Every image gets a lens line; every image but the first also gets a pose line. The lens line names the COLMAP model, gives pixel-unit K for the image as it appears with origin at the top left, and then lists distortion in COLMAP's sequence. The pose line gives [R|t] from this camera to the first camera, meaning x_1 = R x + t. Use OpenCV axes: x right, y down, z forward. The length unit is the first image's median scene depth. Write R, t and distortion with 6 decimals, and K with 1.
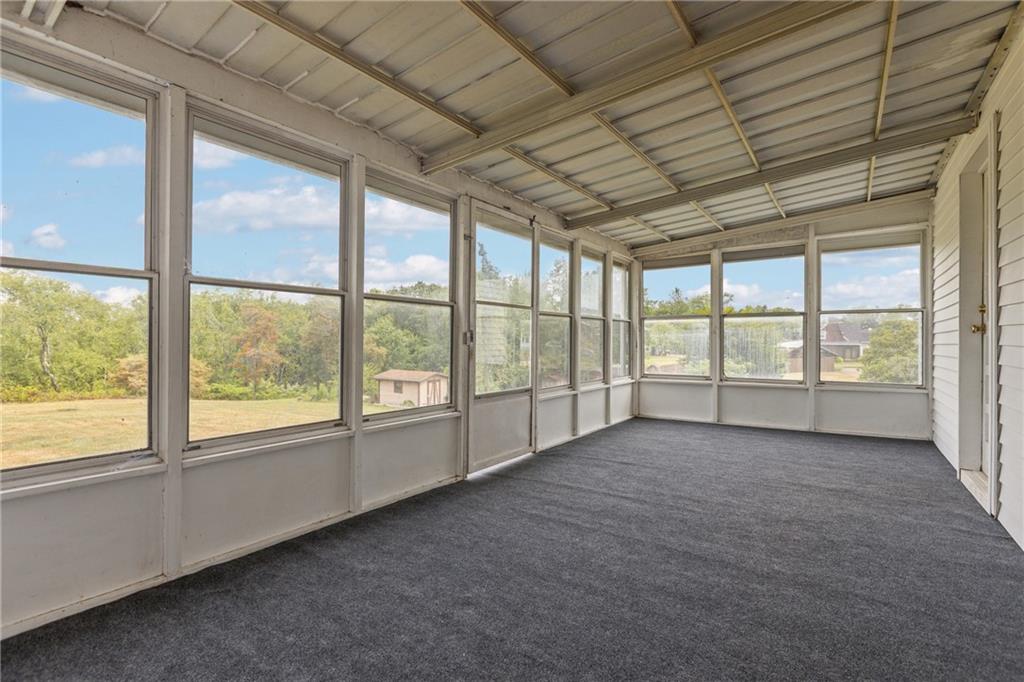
lens RADIAL K [[473.3, 0, 515.0], [0, 473.3, 336.7], [0, 0, 1]] dist [-0.002917, -0.000642]
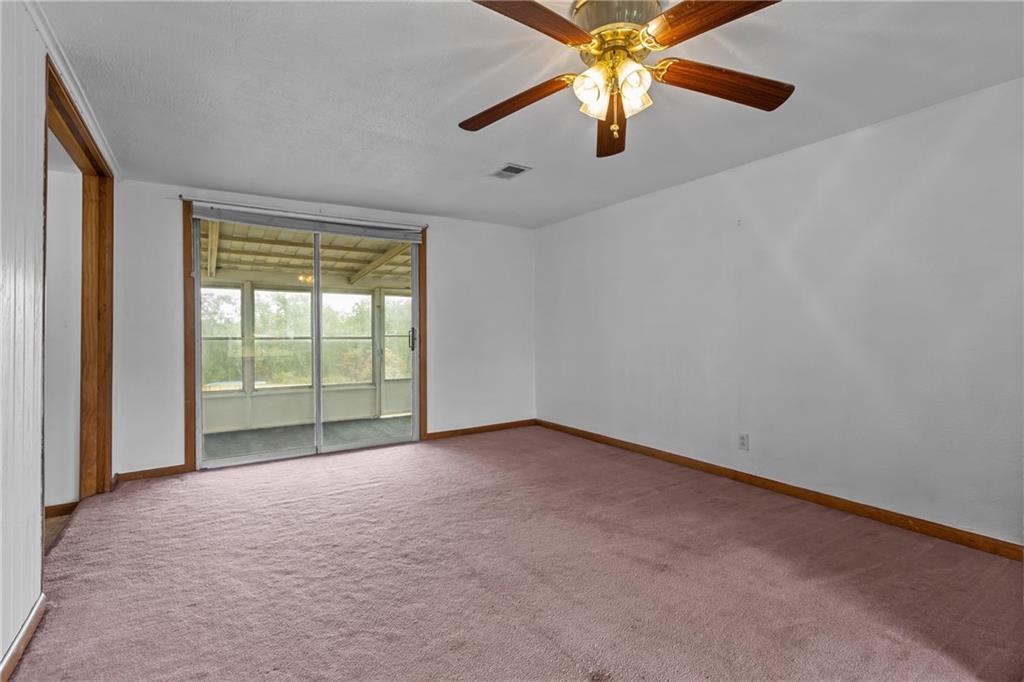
lens RADIAL K [[472.0, 0, 508.7], [0, 472.0, 340.5], [0, 0, 1]] dist [-0.002723, -0.000132]
pose [[0.931362, -0.001473, -0.364091, 1.352265], [0.007881, 0.999839, 0.016115, -0.092446], [0.364008, -0.017878, 0.931224, -0.873782]]
